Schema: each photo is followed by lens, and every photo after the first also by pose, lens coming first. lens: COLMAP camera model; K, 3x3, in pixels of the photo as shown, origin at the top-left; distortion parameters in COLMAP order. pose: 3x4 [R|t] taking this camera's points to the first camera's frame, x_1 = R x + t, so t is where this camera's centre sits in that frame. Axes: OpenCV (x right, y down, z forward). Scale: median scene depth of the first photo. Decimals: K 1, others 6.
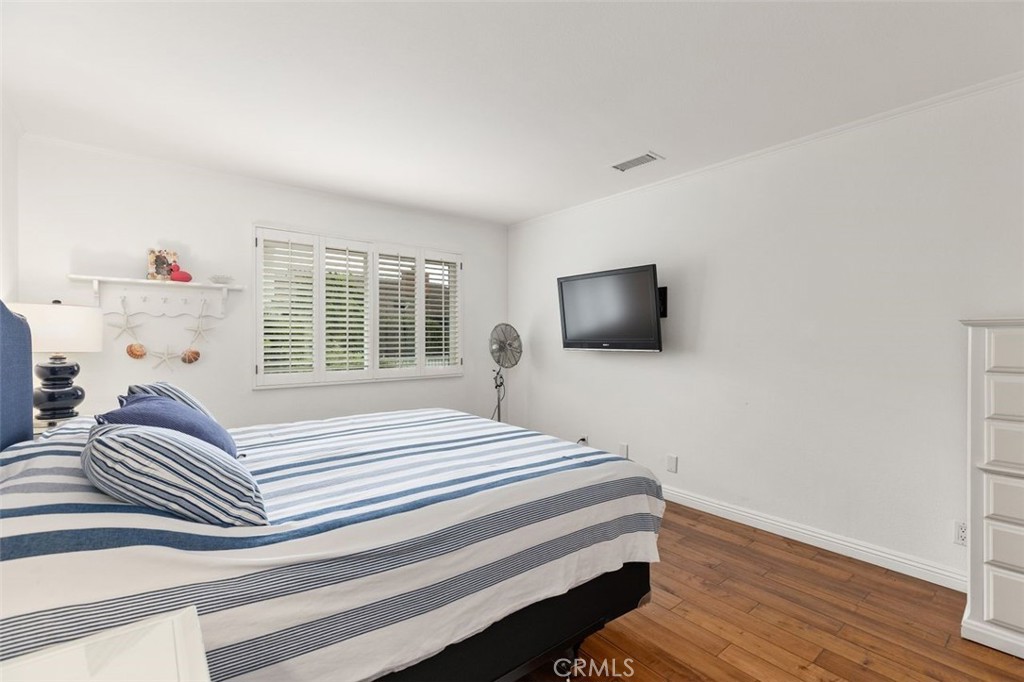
lens RADIAL K [[462.8, 0, 513.6], [0, 462.8, 337.0], [0, 0, 1]] dist [0.013300, -0.002952]
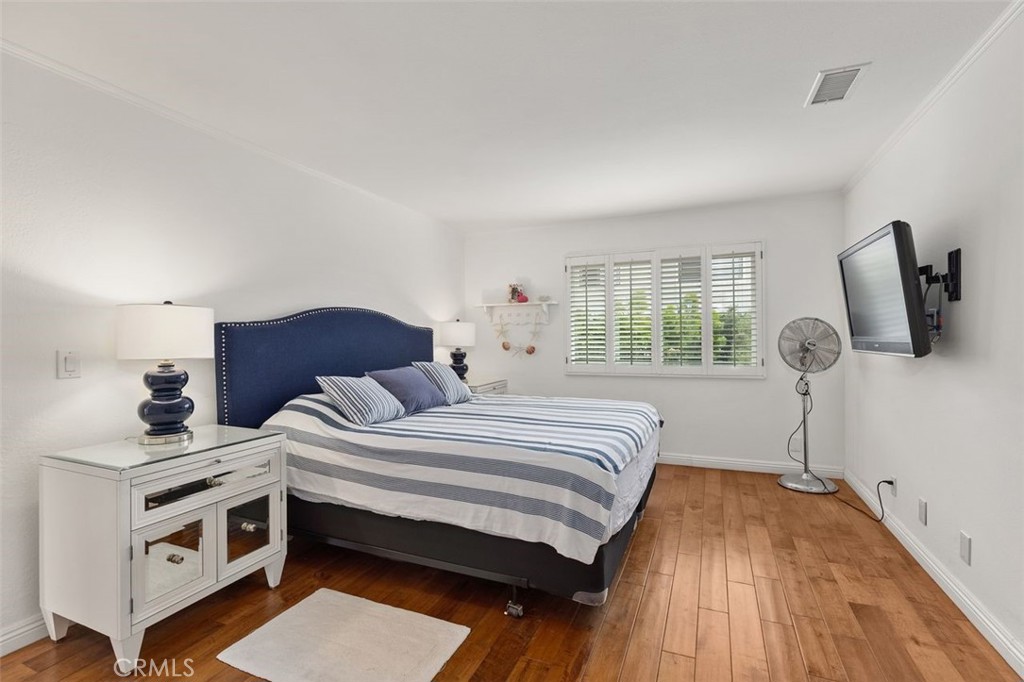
lens RADIAL K [[462.8, 0, 513.9], [0, 462.8, 340.8], [0, 0, 1]] dist [0.013300, -0.002952]
pose [[0.458788, 0.003663, -0.888538, 0.675956], [0.012626, 0.999864, 0.010641, -0.005477], [0.888456, -0.016101, 0.458679, 0.247446]]
